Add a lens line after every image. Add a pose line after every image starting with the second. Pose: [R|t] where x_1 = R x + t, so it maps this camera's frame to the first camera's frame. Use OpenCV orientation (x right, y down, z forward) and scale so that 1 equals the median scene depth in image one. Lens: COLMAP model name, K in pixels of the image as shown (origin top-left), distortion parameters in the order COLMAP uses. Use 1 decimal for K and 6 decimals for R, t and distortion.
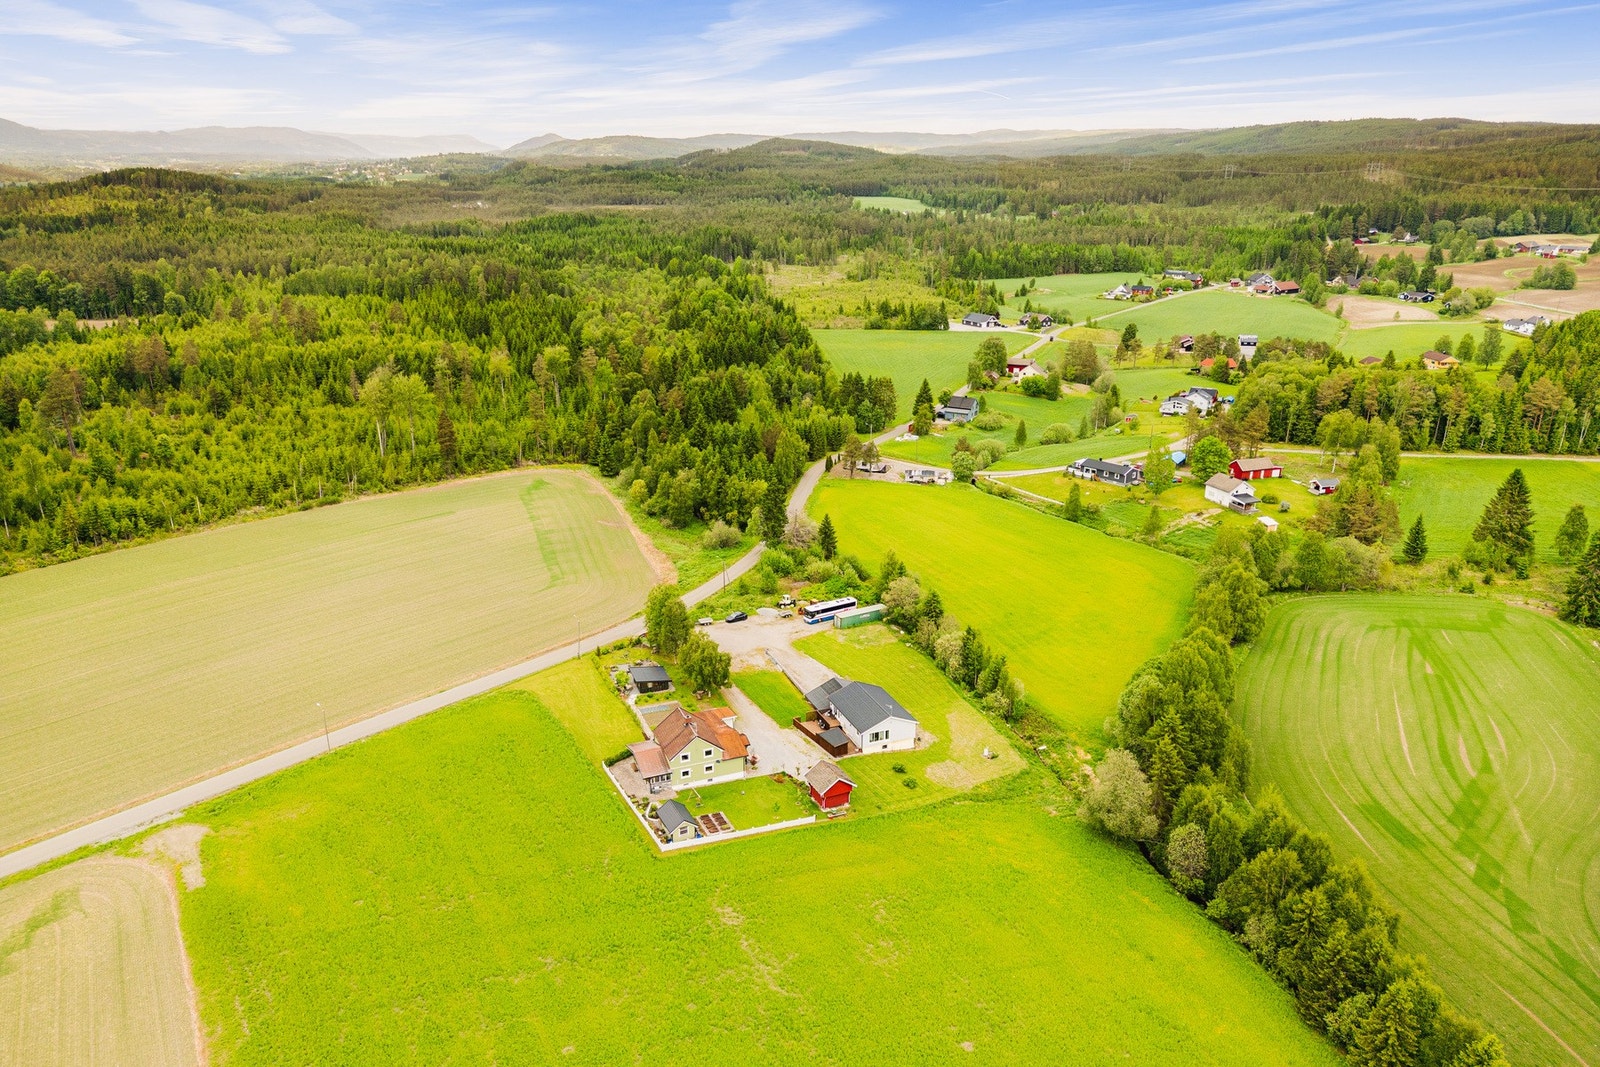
lens RADIAL K [[1133.8, 0, 802.5], [0, 1133.8, 525.6], [0, 0, 1]] dist [0.035824, -0.018457]
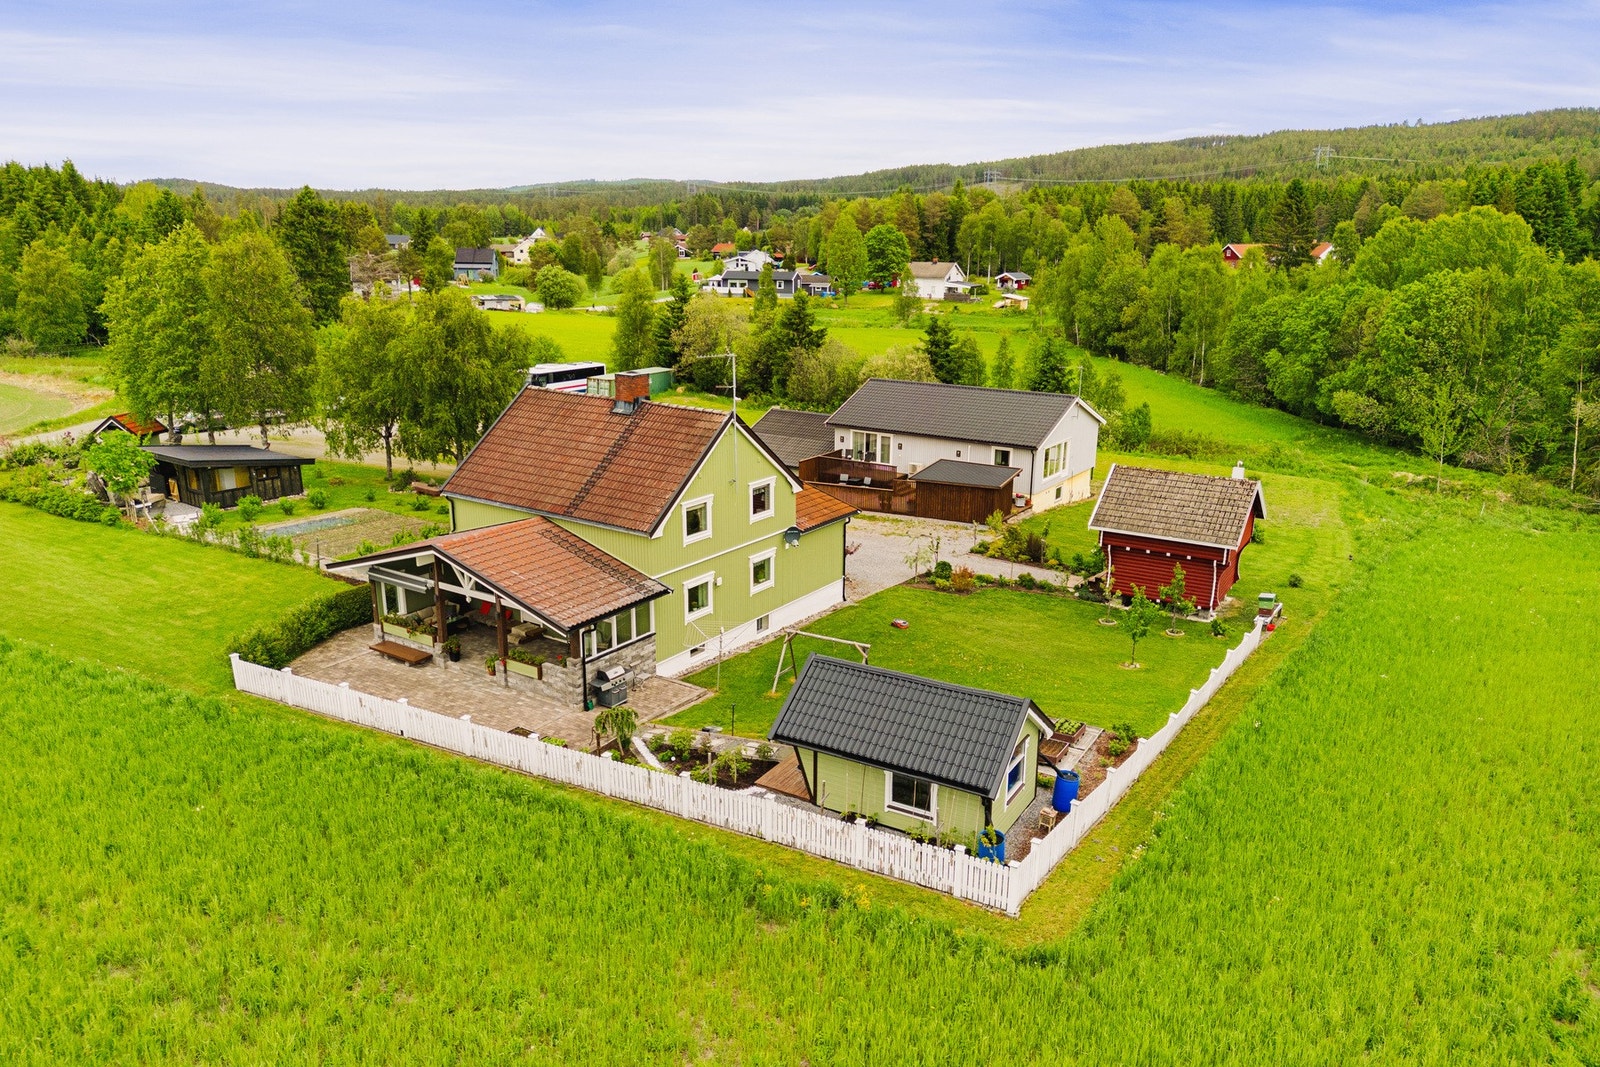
lens RADIAL K [[1133.8, 0, 805.3], [0, 1133.8, 535.1], [0, 0, 1]] dist [0.035824, -0.018457]
pose [[0.826689, -0.144959, 0.543666, -0.201714], [0.175324, 0.984502, -0.004094, 0.208502], [-0.534647, 0.098702, 0.839292, 0.793905]]
